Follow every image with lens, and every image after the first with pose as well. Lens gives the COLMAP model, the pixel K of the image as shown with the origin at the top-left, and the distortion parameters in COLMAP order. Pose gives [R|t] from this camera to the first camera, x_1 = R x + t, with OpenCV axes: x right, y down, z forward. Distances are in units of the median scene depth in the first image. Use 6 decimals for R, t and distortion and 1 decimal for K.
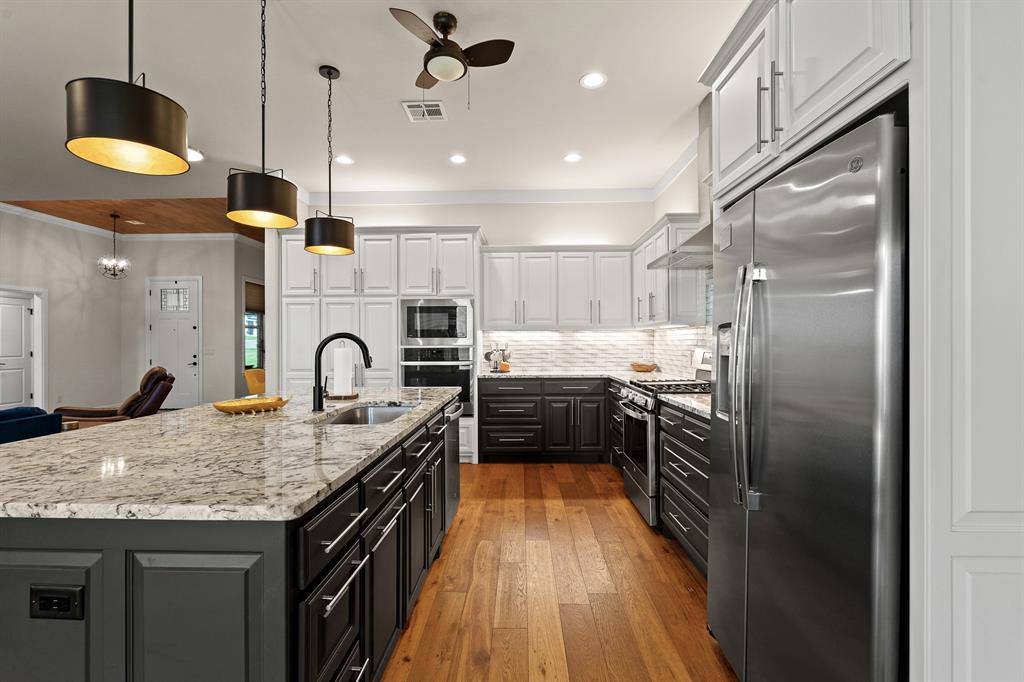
lens RADIAL K [[450.8, 0, 508.9], [0, 450.8, 337.5], [0, 0, 1]] dist [-0.003217, 0.000025]
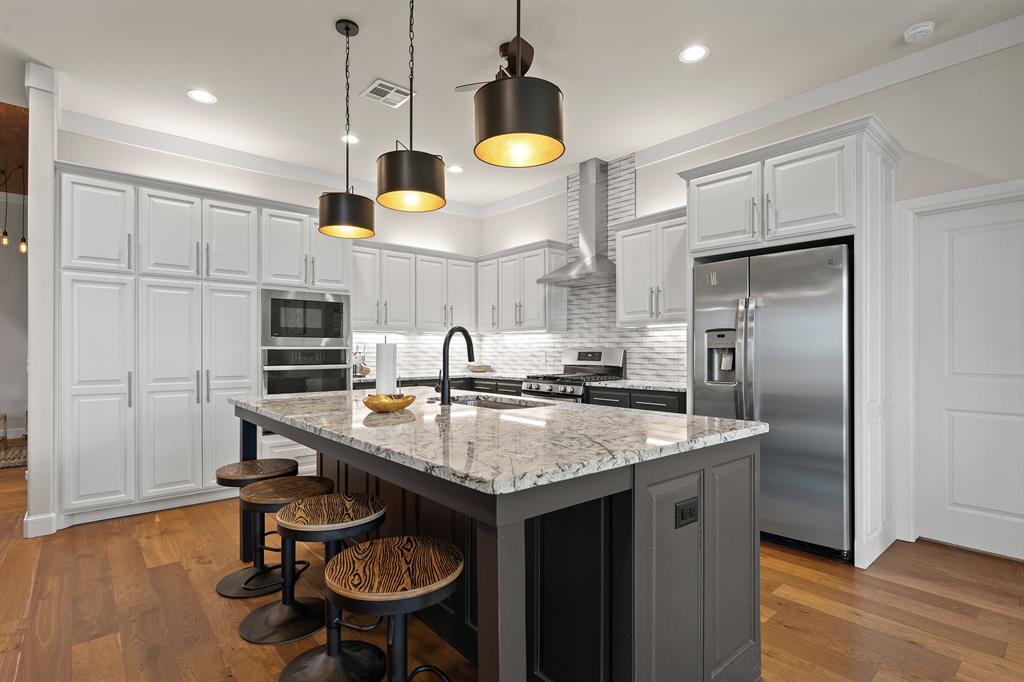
lens RADIAL K [[499.9, 0, 506.0], [0, 499.9, 350.6], [0, 0, 1]] dist [0.000997, -0.001512]
pose [[0.748101, 0.004303, 0.663571, -0.508226], [-0.008840, 0.999955, 0.003482, 0.018706], [-0.663526, -0.008471, 0.748105, 0.041322]]
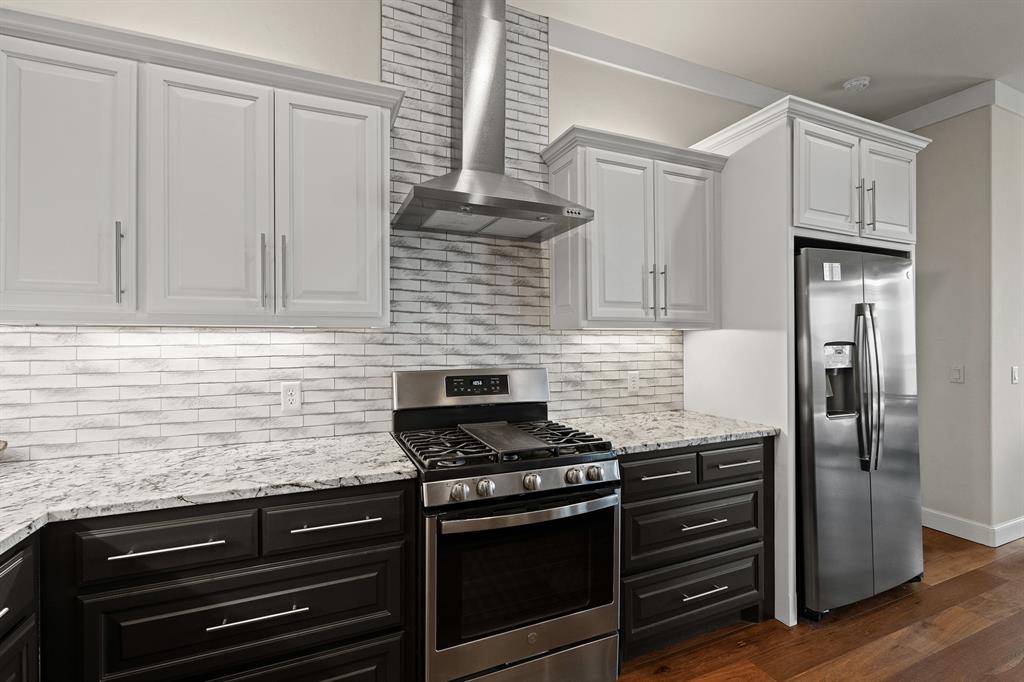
lens RADIAL K [[450.8, 0, 503.5], [0, 450.8, 336.0], [0, 0, 1]] dist [-0.003217, 0.000025]
pose [[-0.408513, 0.009492, 0.912703, -0.118551], [-0.005854, 0.999898, -0.013019, -0.008416], [-0.912734, -0.010661, -0.408415, 0.822749]]
